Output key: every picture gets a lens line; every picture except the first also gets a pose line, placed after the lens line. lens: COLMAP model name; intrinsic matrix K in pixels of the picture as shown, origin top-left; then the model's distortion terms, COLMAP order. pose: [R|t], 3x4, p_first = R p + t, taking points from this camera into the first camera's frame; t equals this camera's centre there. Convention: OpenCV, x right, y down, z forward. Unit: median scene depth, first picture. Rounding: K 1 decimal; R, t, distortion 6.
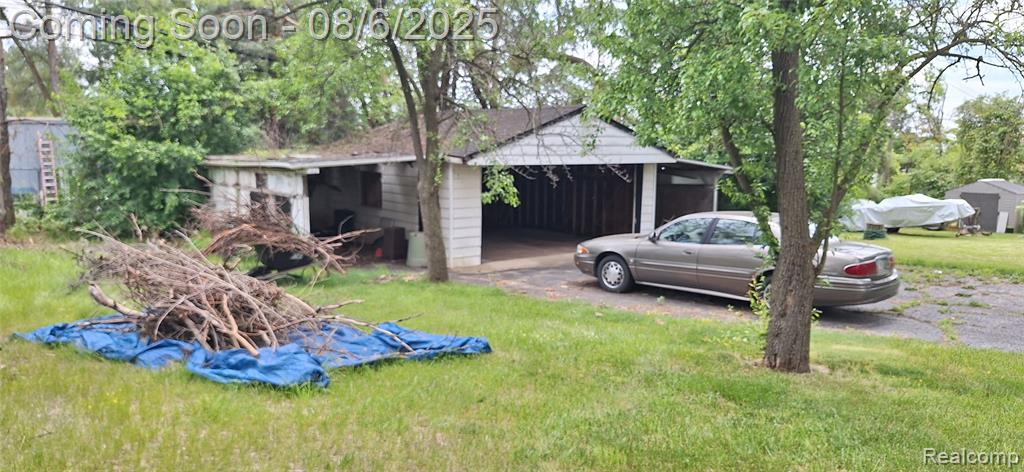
lens RADIAL K [[712.3, 0, 491.1], [0, 712.3, 248.9], [0, 0, 1]] dist [0.031801, 0.000897]
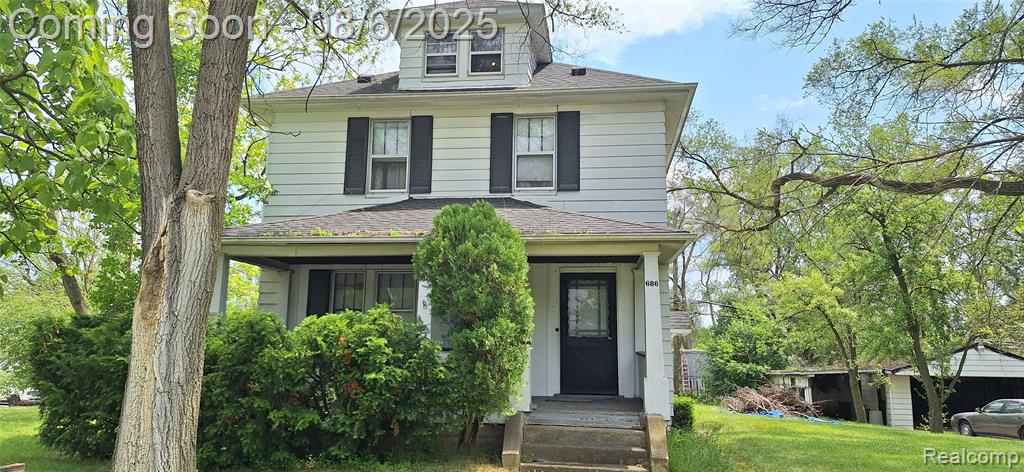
lens RADIAL K [[714.6, 0, 507.7], [0, 714.6, 234.9], [0, 0, 1]] dist [0.116711, -0.142626]
pose [[0.729592, -0.121243, -0.673050, 0.511705], [-0.103757, 0.953143, -0.284172, 0.172475], [0.675966, 0.277163, 0.682825, -1.054037]]
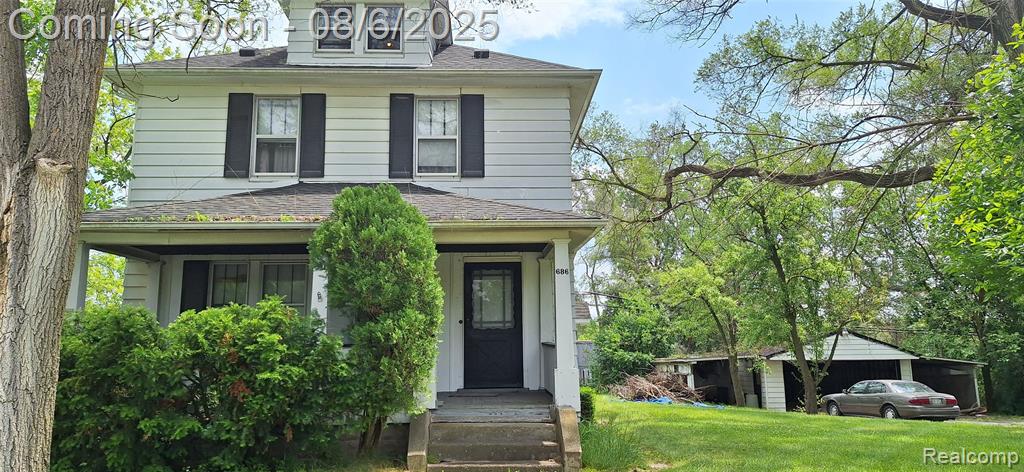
lens RADIAL K [[712.9, 0, 501.2], [0, 712.9, 232.4], [0, 0, 1]] dist [0.112716, -0.135760]
pose [[0.823260, -0.116435, -0.555595, 0.465077], [-0.062813, 0.954044, -0.293010, 0.169825], [0.564179, 0.276121, 0.778113, -1.034293]]
